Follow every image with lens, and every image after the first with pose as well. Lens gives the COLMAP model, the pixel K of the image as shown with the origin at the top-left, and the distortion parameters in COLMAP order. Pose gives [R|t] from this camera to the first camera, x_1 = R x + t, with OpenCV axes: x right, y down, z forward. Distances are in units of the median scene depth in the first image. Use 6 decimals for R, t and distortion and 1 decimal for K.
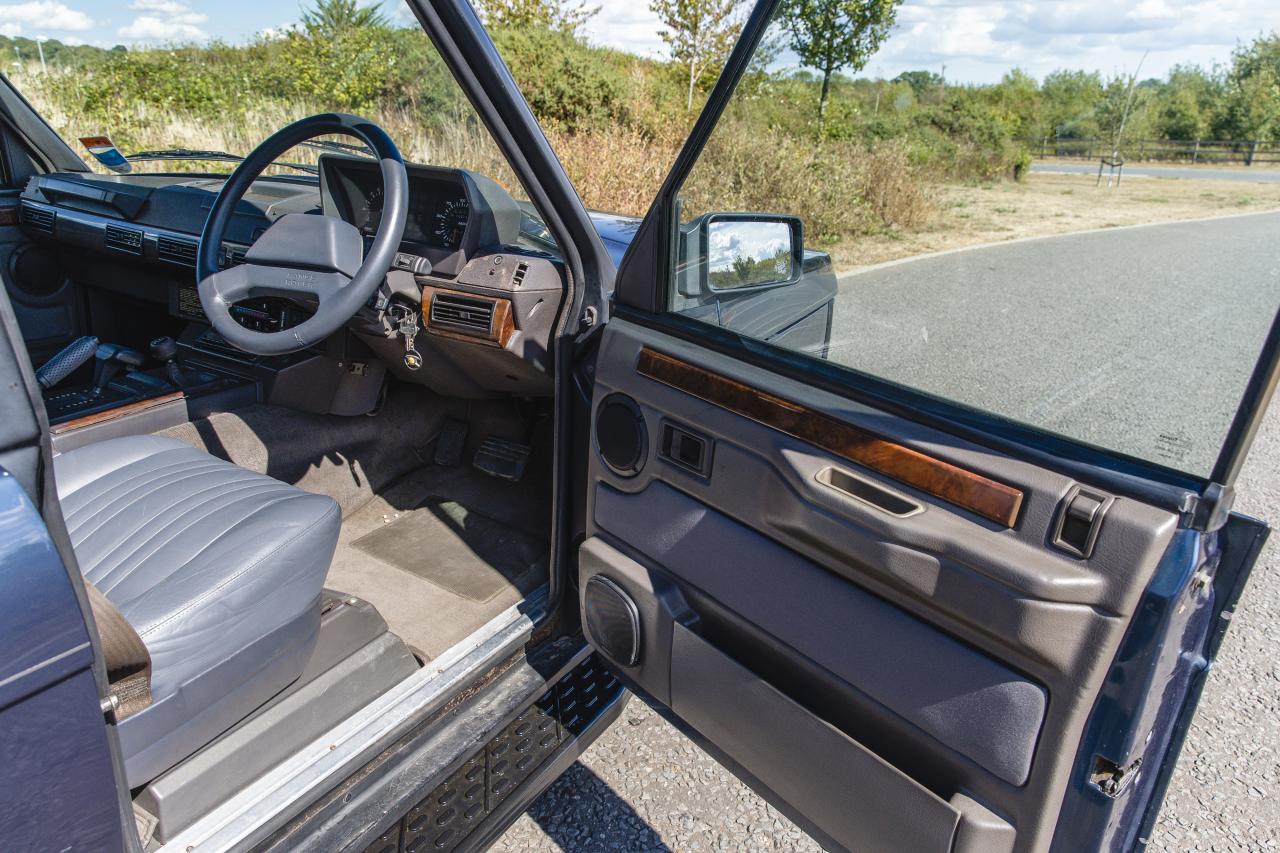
lens RADIAL K [[958.9, 0, 640.0], [0, 958.9, 426.5], [0, 0, 1]] dist [0.001196, 0.010912]
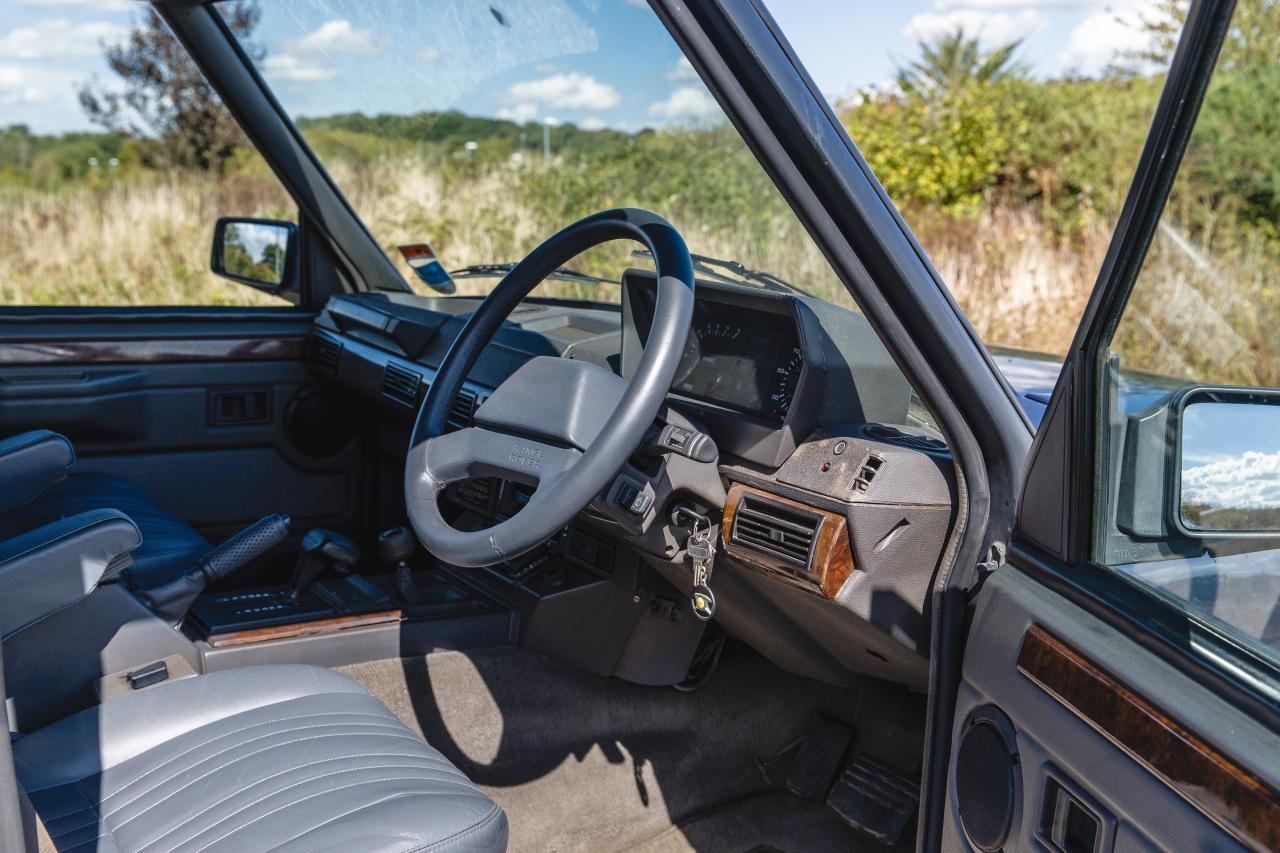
lens RADIAL K [[1627.1, 0, 582.6], [0, 1627.1, 433.6], [0, 0, 1]] dist [0.065607, 0.078046]
pose [[0.872691, 0.064594, -0.483982, 0.187672], [-0.152571, 0.977653, -0.144627, -0.013763], [0.463824, 0.200056, 0.863044, 0.065906]]
